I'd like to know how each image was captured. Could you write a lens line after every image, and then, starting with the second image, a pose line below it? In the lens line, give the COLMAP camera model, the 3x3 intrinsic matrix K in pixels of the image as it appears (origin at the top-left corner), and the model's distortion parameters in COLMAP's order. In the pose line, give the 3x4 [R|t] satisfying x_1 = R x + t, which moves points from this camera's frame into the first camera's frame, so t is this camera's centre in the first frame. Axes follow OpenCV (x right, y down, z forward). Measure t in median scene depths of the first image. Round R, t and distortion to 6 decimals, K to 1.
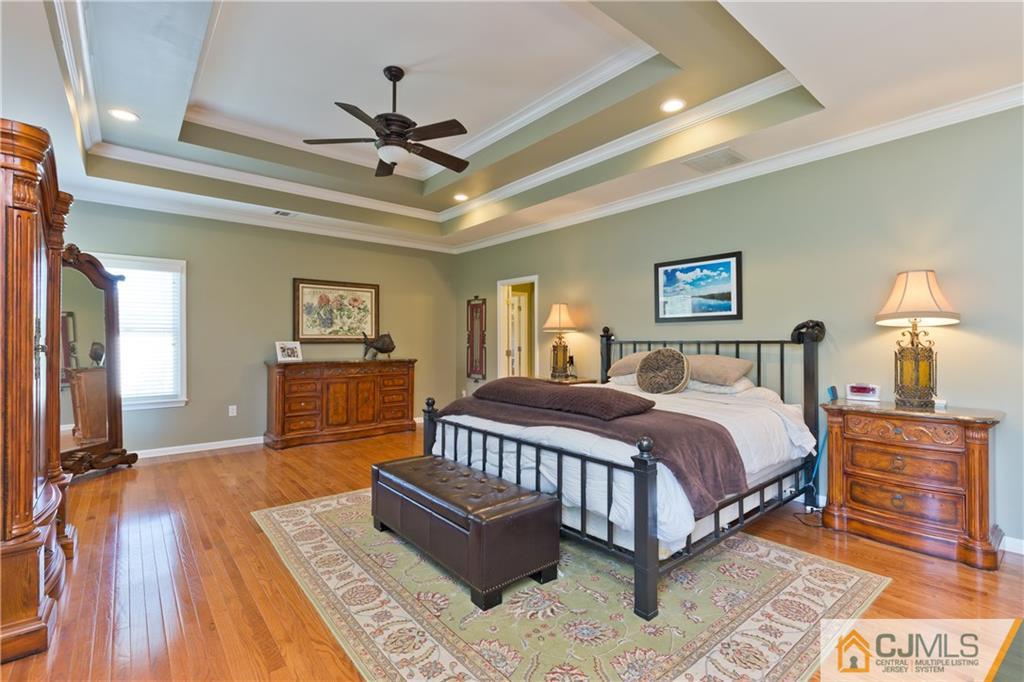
lens RADIAL K [[467.3, 0, 510.3], [0, 467.3, 344.5], [0, 0, 1]] dist [0.001388, -0.002357]
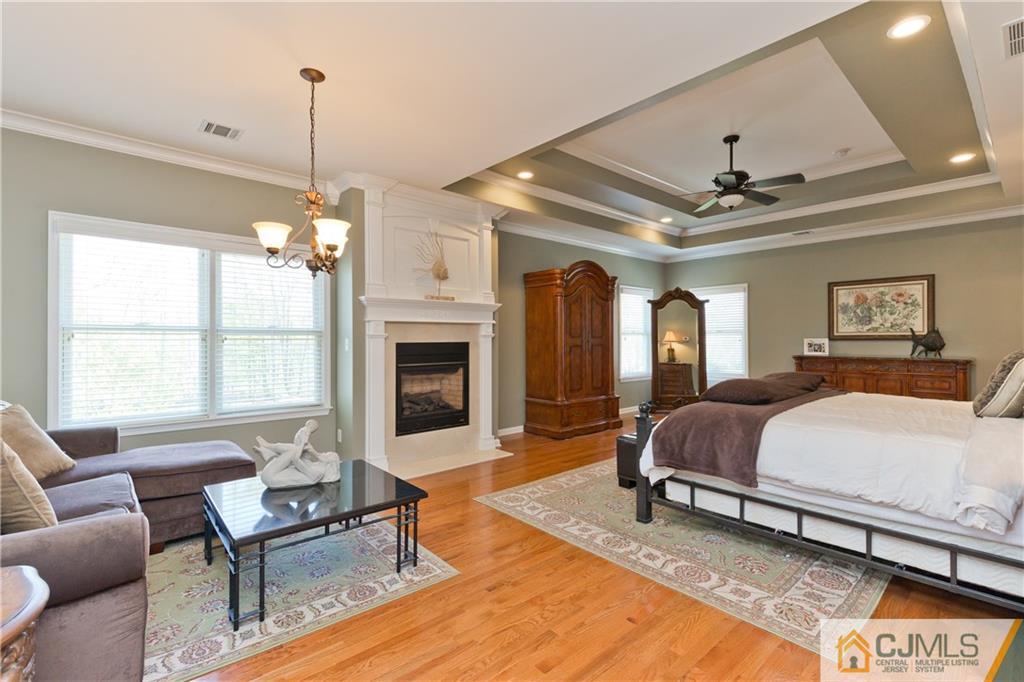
lens RADIAL K [[467.3, 0, 510.7], [0, 467.3, 336.5], [0, 0, 1]] dist [0.001388, -0.002357]
pose [[0.028222, -0.002712, -0.999598, 0.651448], [-0.002016, 0.999994, -0.002770, -0.006256], [0.999600, 0.002093, 0.028216, 0.190589]]
